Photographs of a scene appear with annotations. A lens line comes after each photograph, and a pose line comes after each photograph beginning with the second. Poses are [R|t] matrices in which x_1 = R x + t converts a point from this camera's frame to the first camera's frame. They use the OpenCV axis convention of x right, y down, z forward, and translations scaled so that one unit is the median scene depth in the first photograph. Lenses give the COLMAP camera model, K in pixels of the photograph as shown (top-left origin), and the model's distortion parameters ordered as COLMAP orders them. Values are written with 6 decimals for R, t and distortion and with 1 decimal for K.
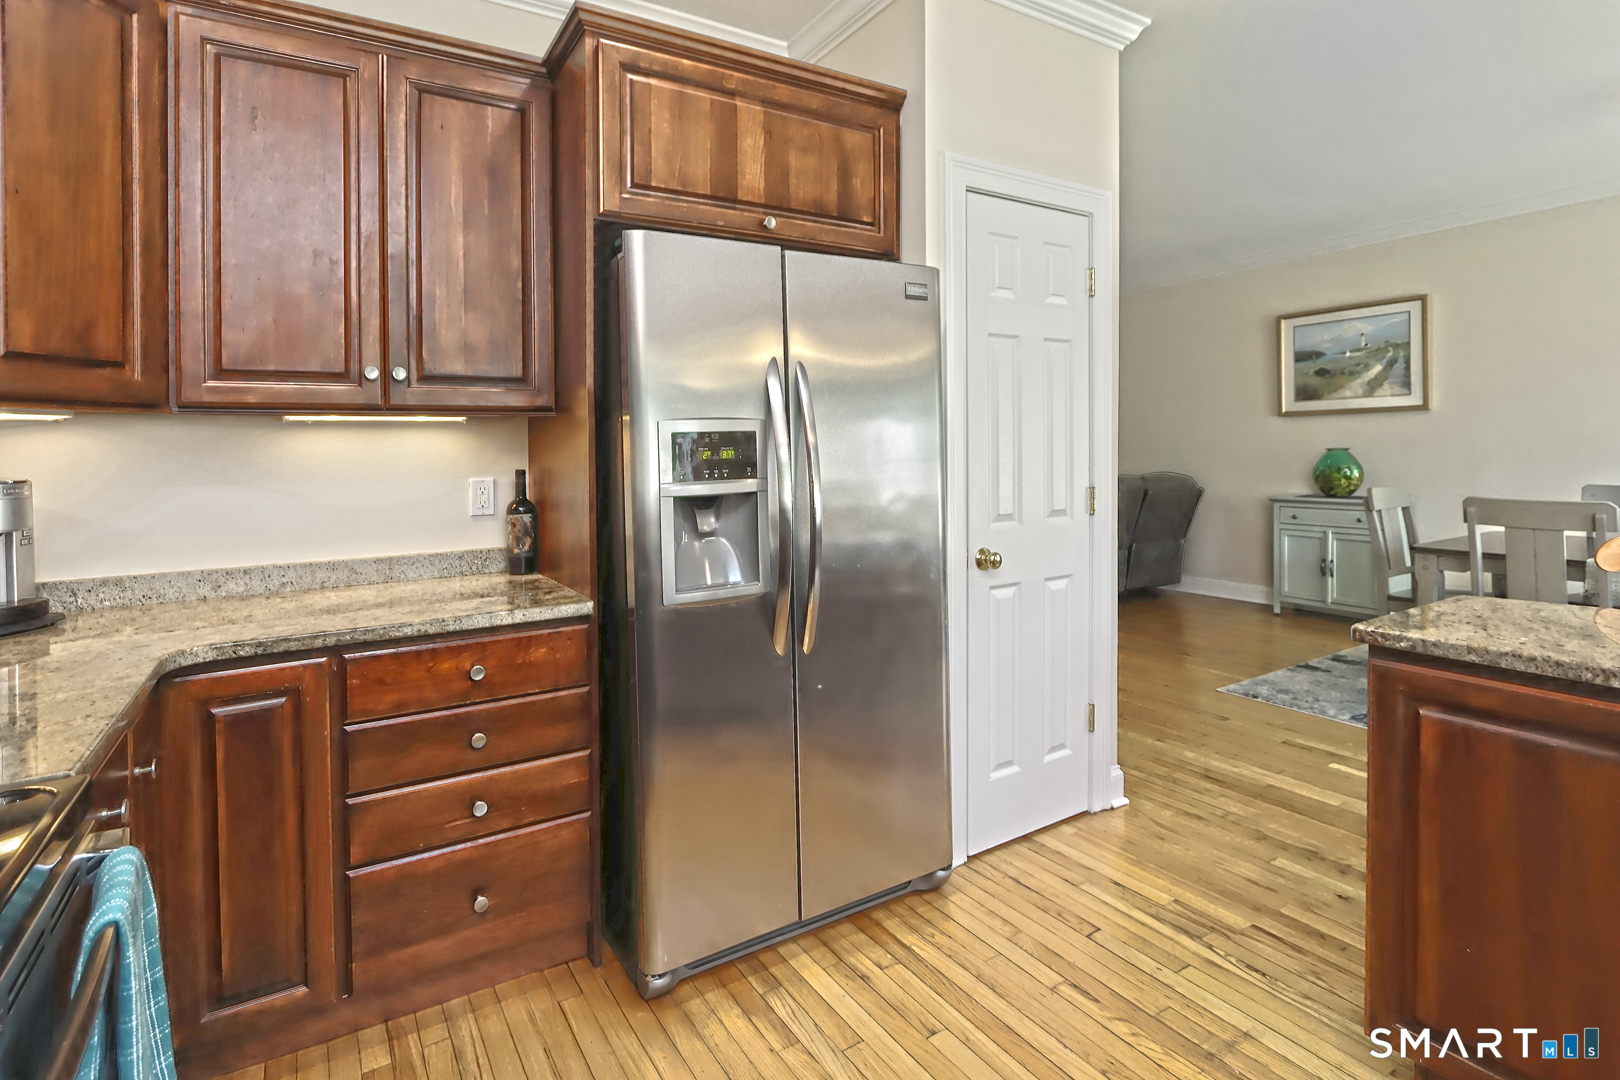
lens RADIAL K [[776.1, 0, 803.6], [0, 776.1, 454.7], [0, 0, 1]] dist [-0.004417, -0.000208]
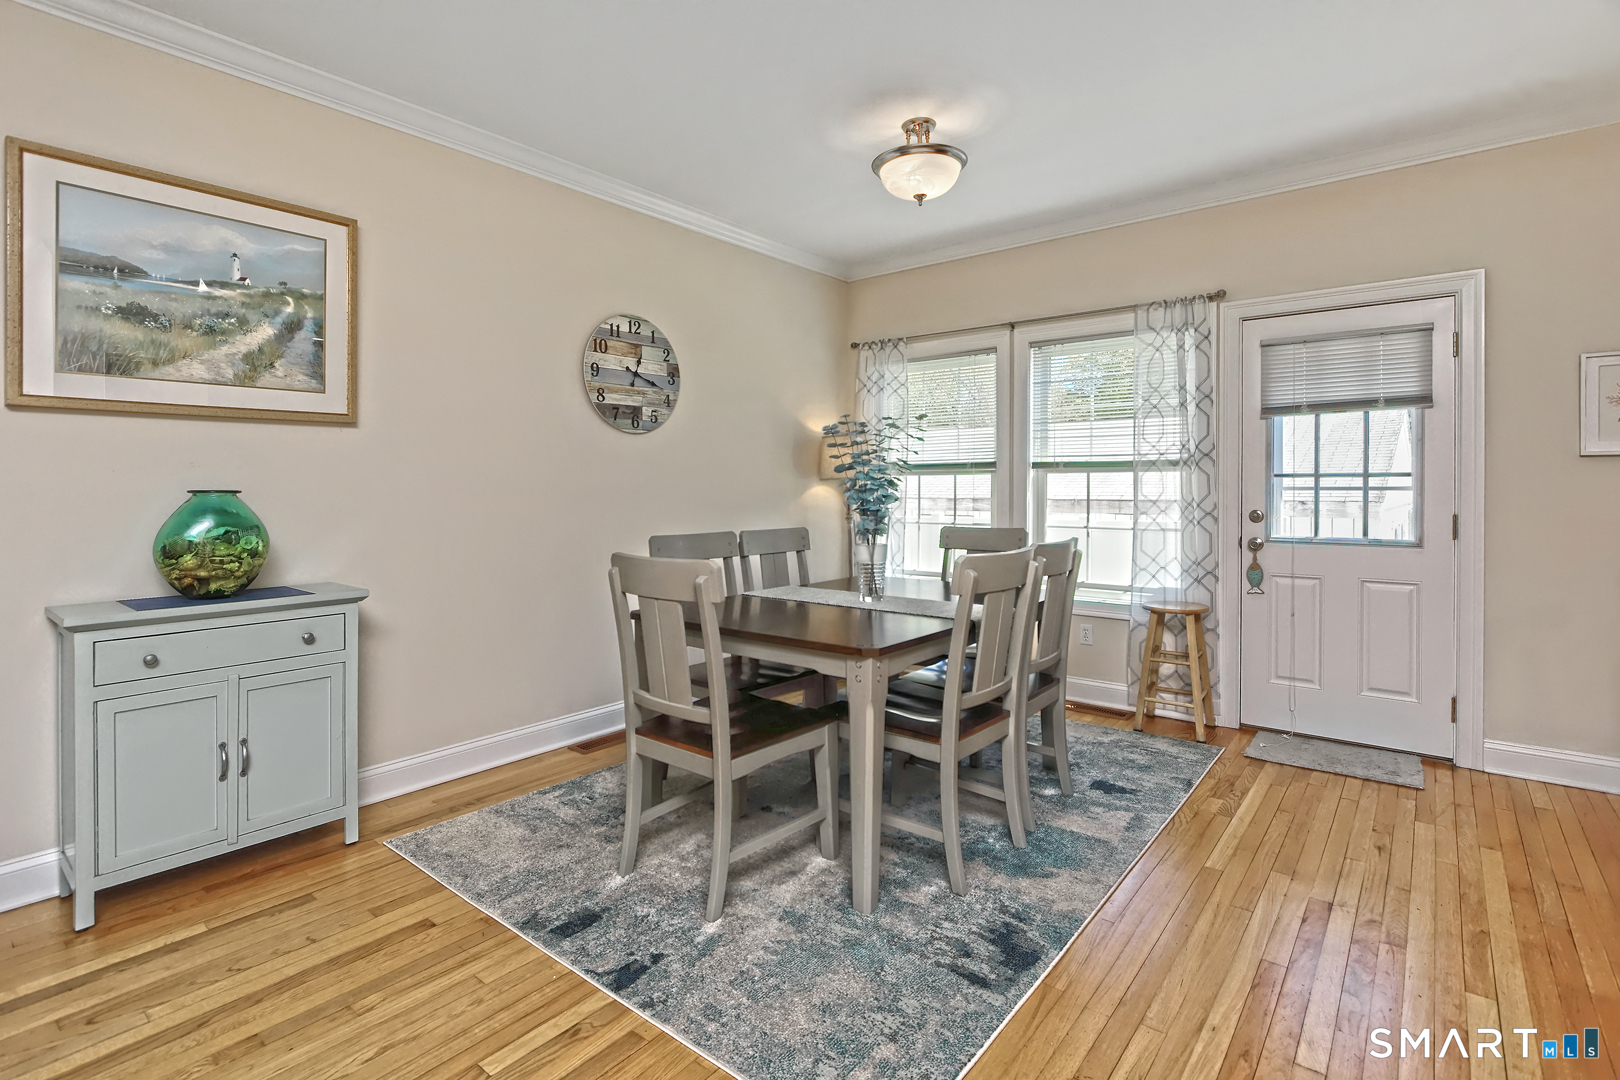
lens RADIAL K [[788.4, 0, 810.6], [0, 788.4, 486.1], [0, 0, 1]] dist [-0.019494, 0.000278]
pose [[-0.319990, 0.019050, 0.947229, 0.156315], [0.015627, 0.999768, -0.014827, 0.000796], [-0.947292, 0.010058, -0.320213, 0.839791]]
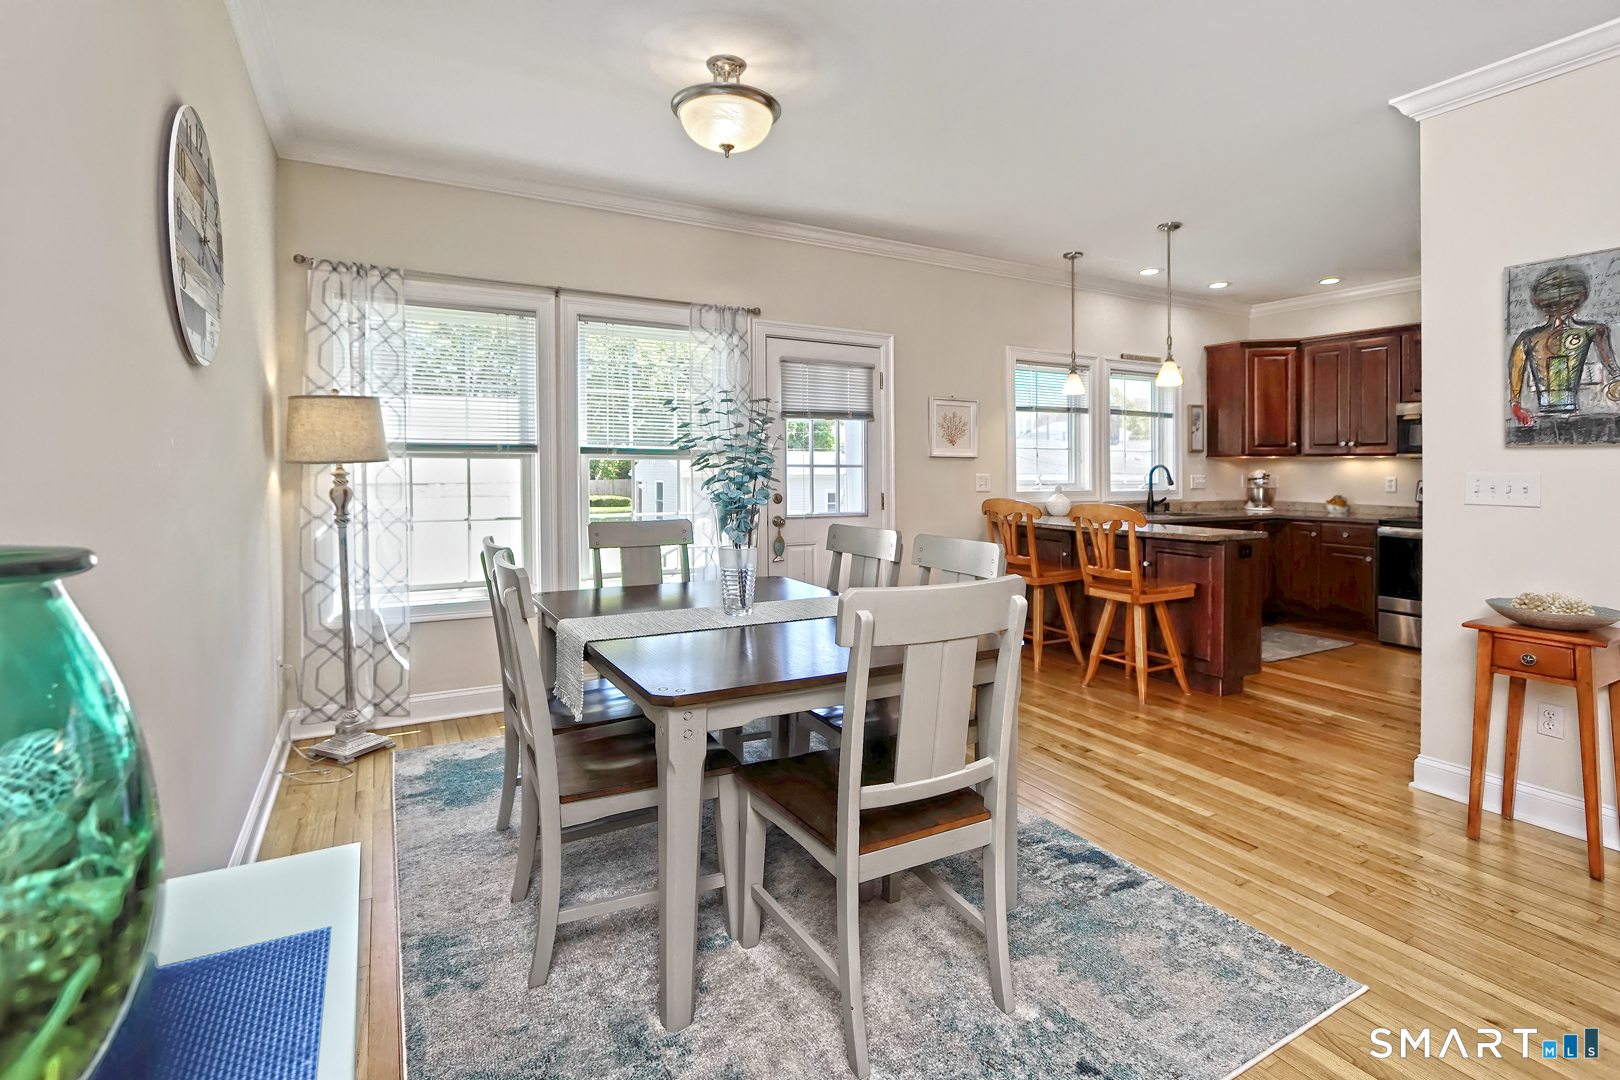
lens RADIAL K [[763.4, 0, 806.3], [0, 763.4, 477.5], [0, 0, 1]] dist [-0.019377, -0.000096]
pose [[-0.998278, 0.011418, 0.057533, 0.619803], [0.012240, 0.999828, 0.013951, -0.011301], [-0.057363, 0.014631, -0.998246, 1.077851]]
